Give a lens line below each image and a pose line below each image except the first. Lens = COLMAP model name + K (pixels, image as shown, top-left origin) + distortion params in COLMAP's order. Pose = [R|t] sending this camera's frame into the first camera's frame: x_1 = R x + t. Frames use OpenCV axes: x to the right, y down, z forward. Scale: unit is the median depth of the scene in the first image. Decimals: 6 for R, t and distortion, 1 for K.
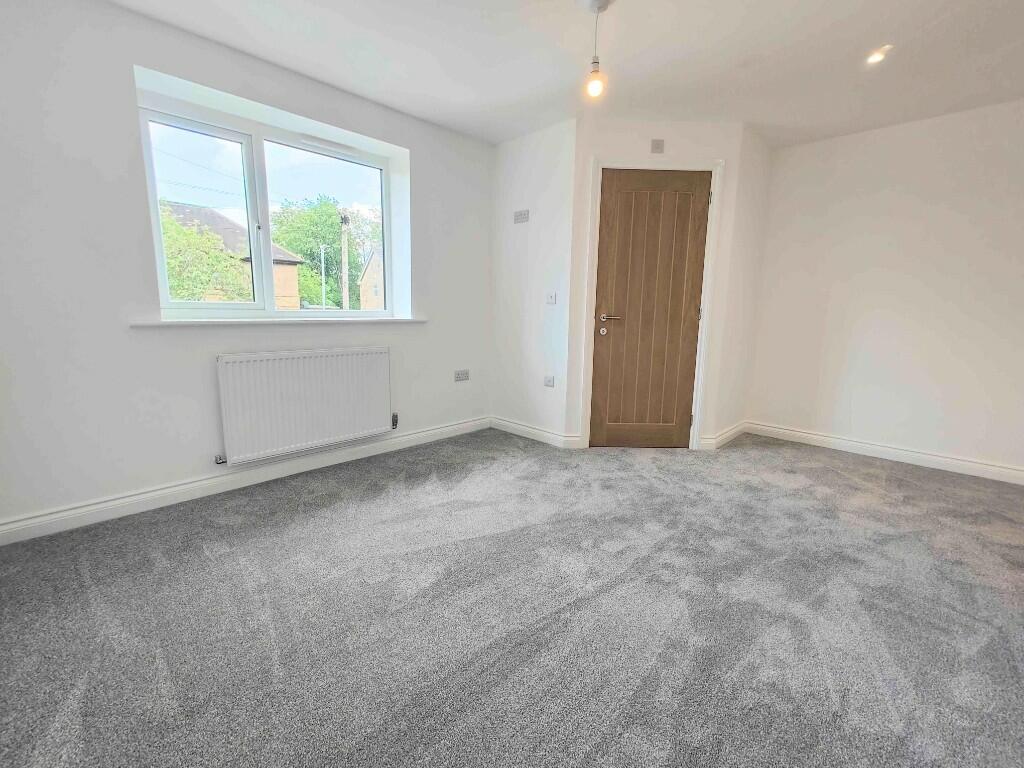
lens RADIAL K [[453.0, 0, 516.9], [0, 453.0, 380.7], [0, 0, 1]] dist [0.016599, 0.000561]
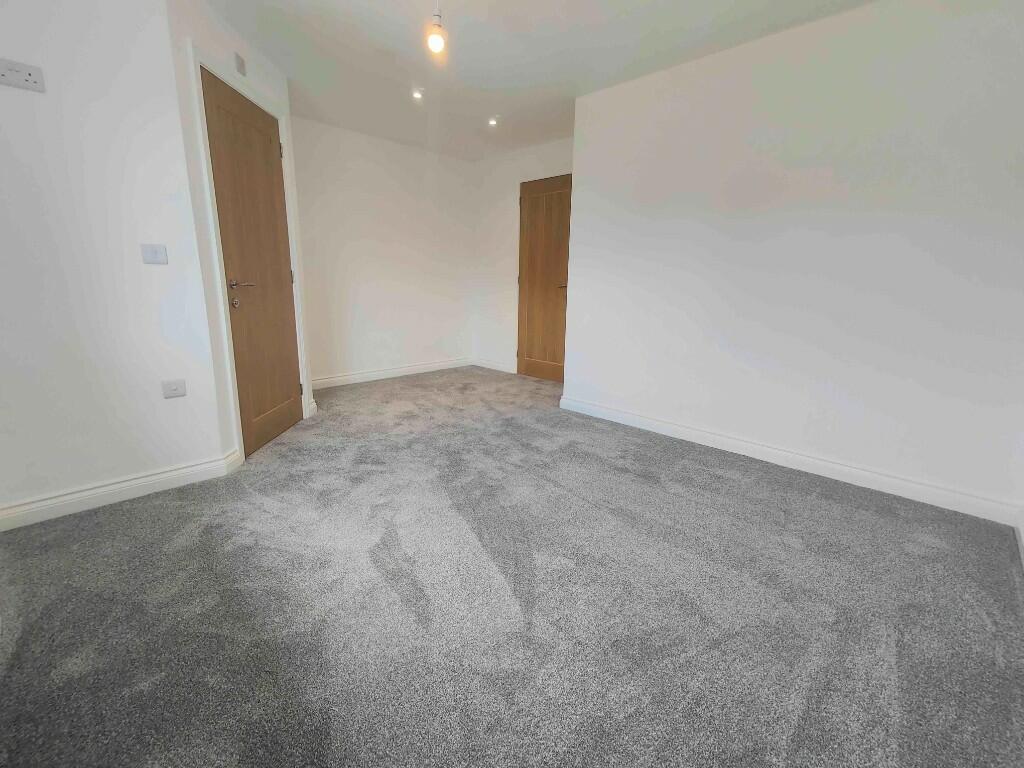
lens RADIAL K [[453.0, 0, 514.0], [0, 453.0, 377.6], [0, 0, 1]] dist [0.016599, 0.000561]
pose [[0.020751, -0.235530, 0.971645, -0.597189], [0.142632, 0.962611, 0.230294, -0.105307], [-0.989558, 0.133808, 0.053570, 0.555526]]
